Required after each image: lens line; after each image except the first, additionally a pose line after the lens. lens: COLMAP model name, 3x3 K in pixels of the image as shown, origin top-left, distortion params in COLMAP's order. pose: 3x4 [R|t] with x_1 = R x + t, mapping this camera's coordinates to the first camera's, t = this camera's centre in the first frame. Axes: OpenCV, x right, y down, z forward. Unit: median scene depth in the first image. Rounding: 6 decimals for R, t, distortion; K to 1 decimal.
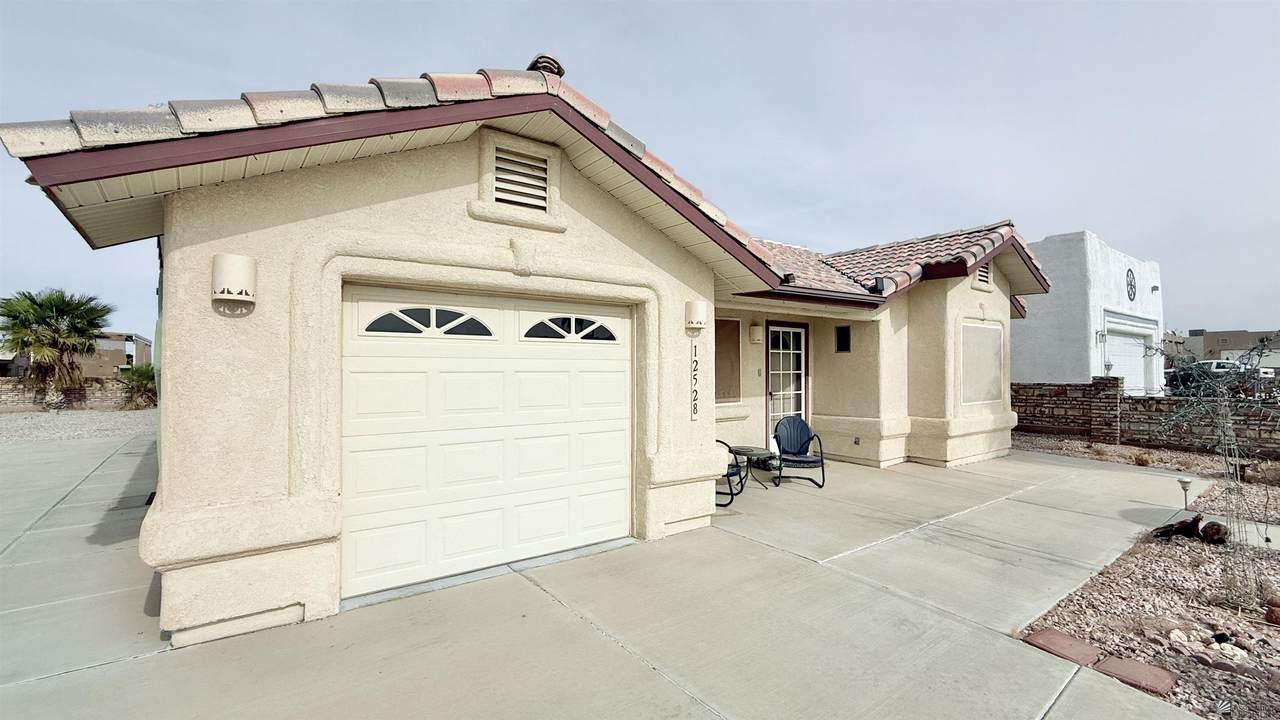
lens RADIAL K [[558.1, 0, 639.8], [0, 558.1, 353.3], [0, 0, 1]] dist [0.004357, 0.000567]
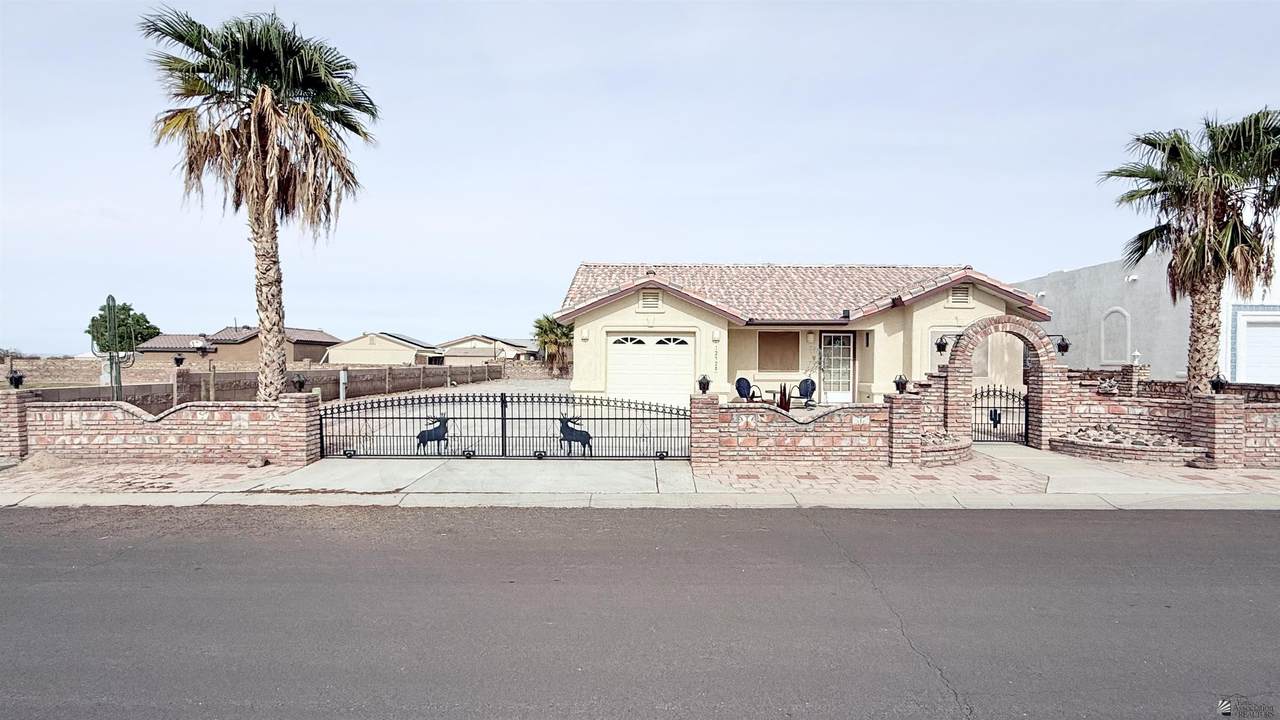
lens RADIAL K [[634.3, 0, 635.9], [0, 634.3, 364.9], [0, 0, 1]] dist [0.006219, -0.000282]
pose [[0.779143, 0.014112, -0.626688, 1.168684], [0.006130, 0.999527, 0.030129, -0.011496], [0.626817, -0.027316, 0.778688, -1.147679]]
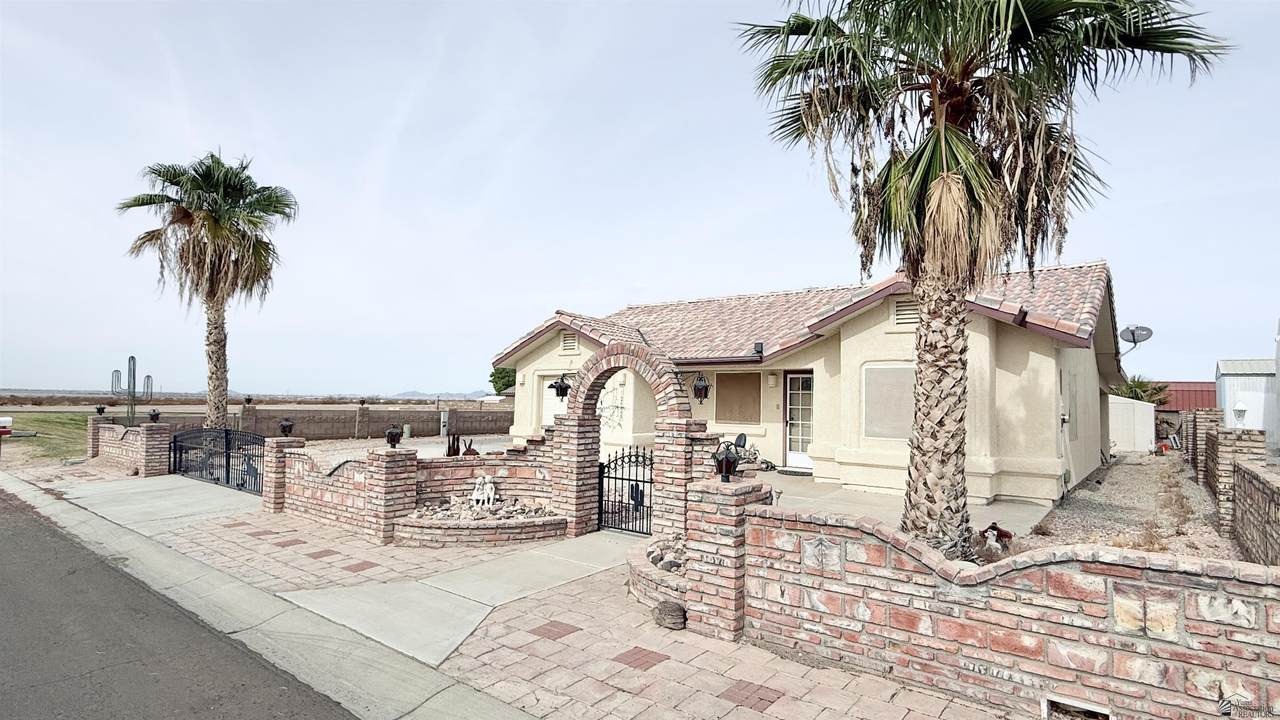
lens RADIAL K [[634.3, 0, 643.1], [0, 634.3, 359.6], [0, 0, 1]] dist [0.006219, -0.000282]
pose [[0.244239, -0.053977, -0.968212, 1.851397], [0.001439, 0.998469, -0.055301, 0.003094], [0.969714, 0.012114, 0.243943, 0.261021]]
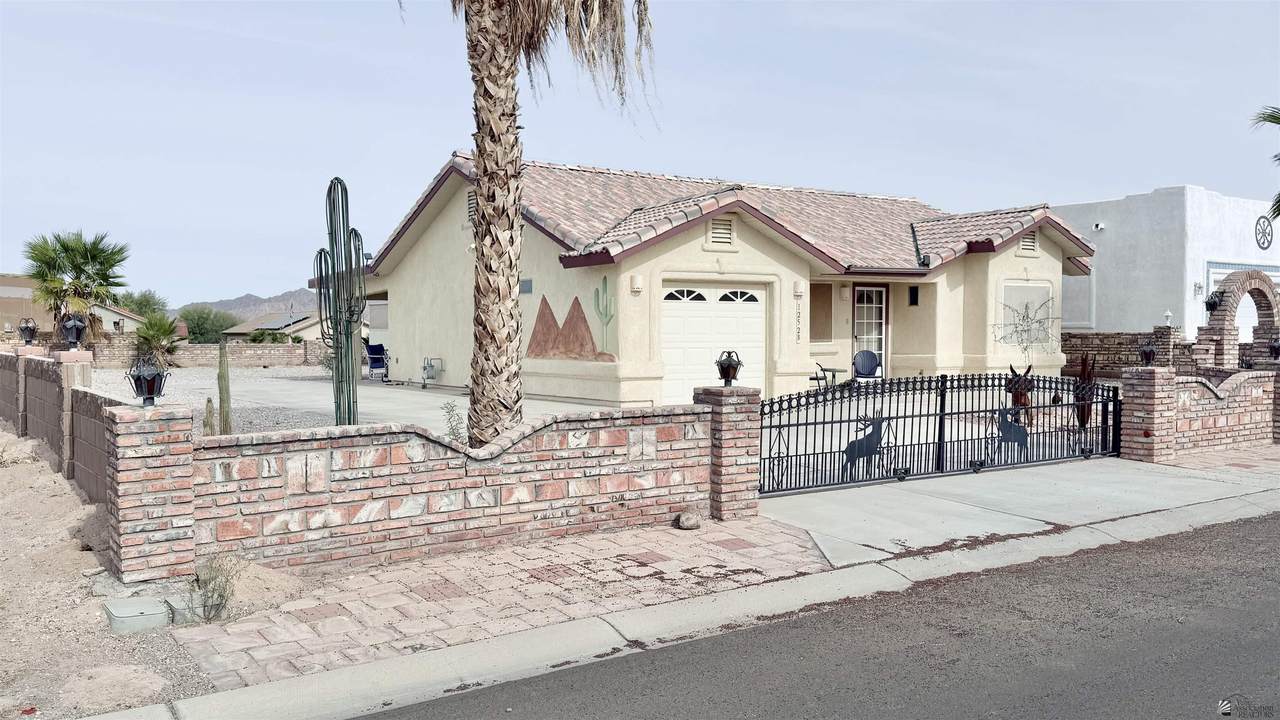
lens RADIAL K [[1091.4, 0, 645.5], [0, 1091.4, 364.8], [0, 0, 1]] dist [0.098544, -0.013778]
pose [[0.999032, 0.001901, -0.043938, -0.167135], [0.000658, 0.998308, 0.058146, -0.015712], [0.043974, -0.058119, 0.997341, -1.778595]]
